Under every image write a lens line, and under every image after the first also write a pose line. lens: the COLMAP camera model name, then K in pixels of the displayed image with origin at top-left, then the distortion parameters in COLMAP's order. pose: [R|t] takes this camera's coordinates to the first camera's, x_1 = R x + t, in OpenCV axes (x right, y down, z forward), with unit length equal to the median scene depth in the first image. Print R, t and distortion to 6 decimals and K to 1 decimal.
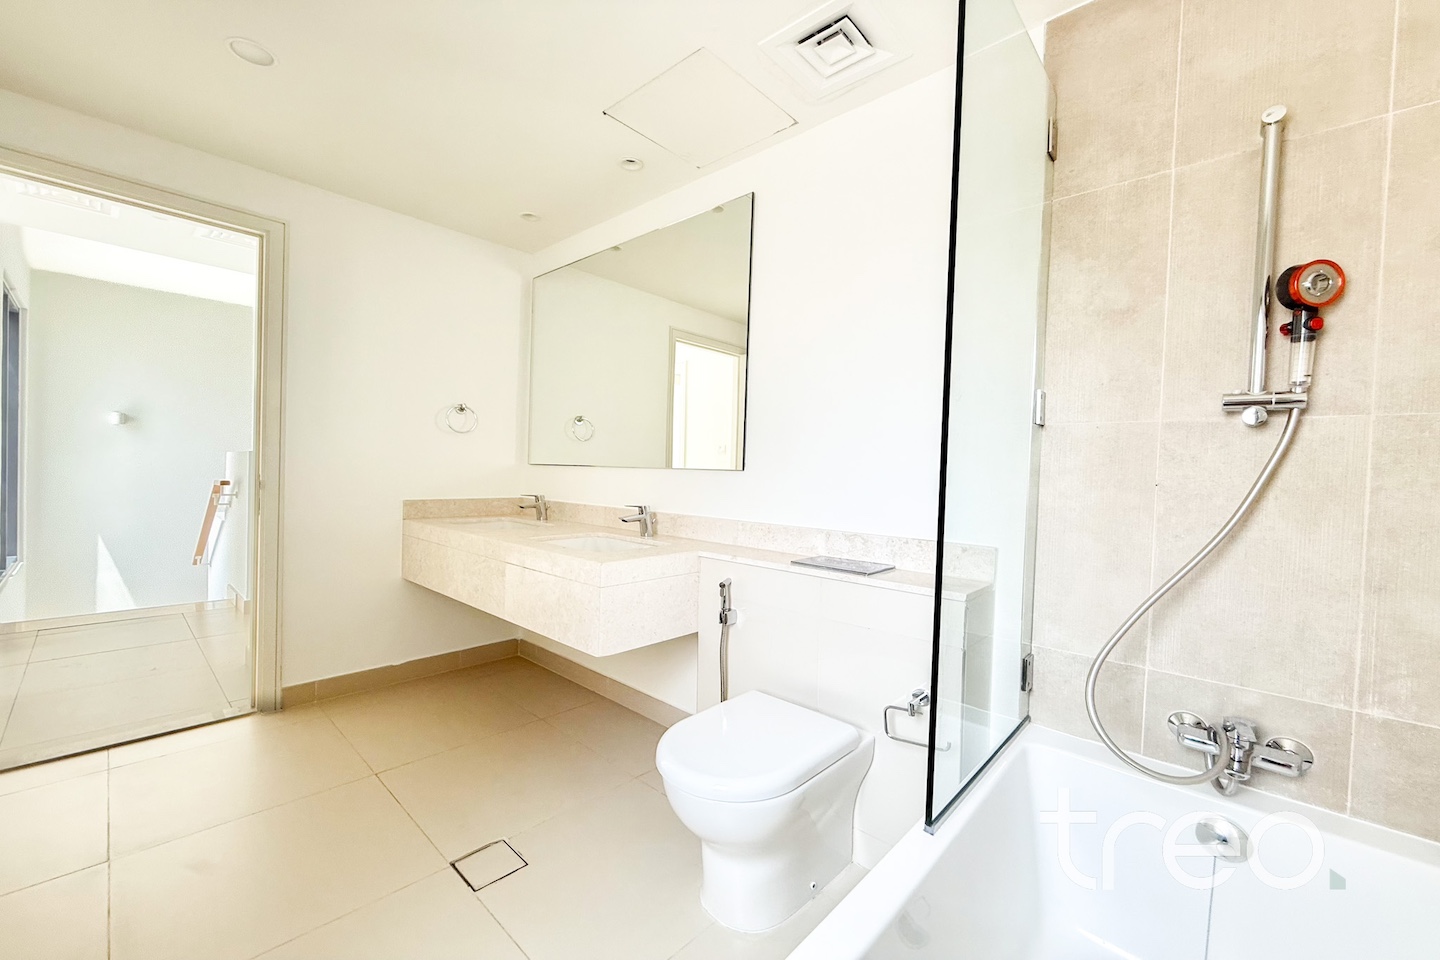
lens RADIAL K [[583.3, 0, 716.9], [0, 583.3, 480.3], [0, 0, 1]] dist [0.000117, -0.000048]
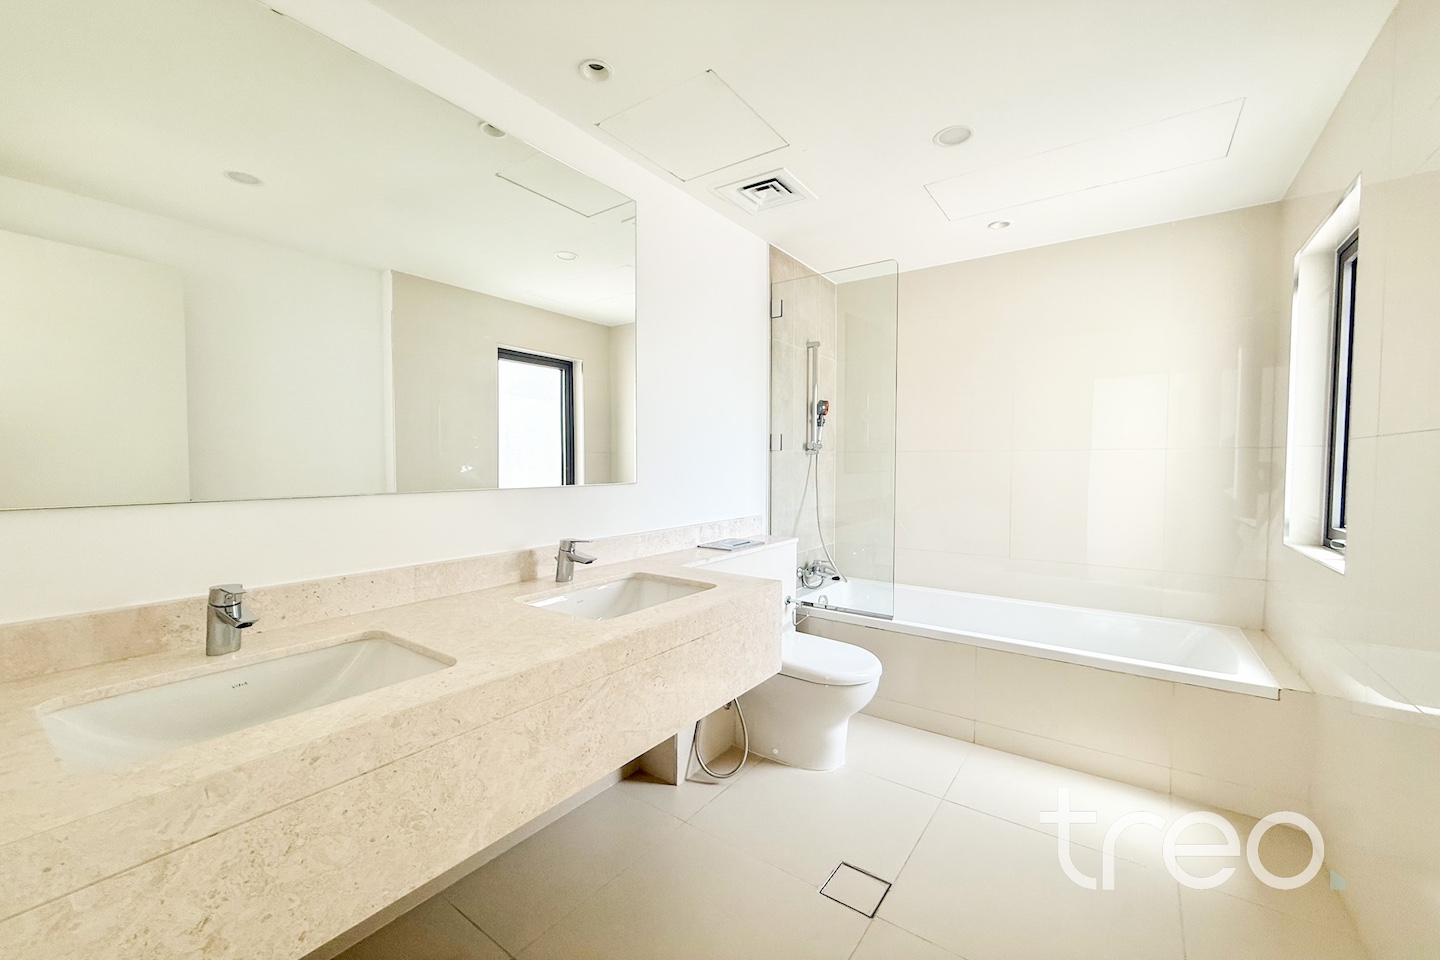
lens RADIAL K [[583.3, 0, 716.9], [0, 583.3, 480.3], [0, 0, 1]] dist [0.000117, -0.000048]
pose [[-0.135966, -0.062972, 0.988710, -1.133321], [0.010204, 0.997836, 0.064956, -0.100107], [-0.990661, 0.018921, -0.135029, 1.178365]]
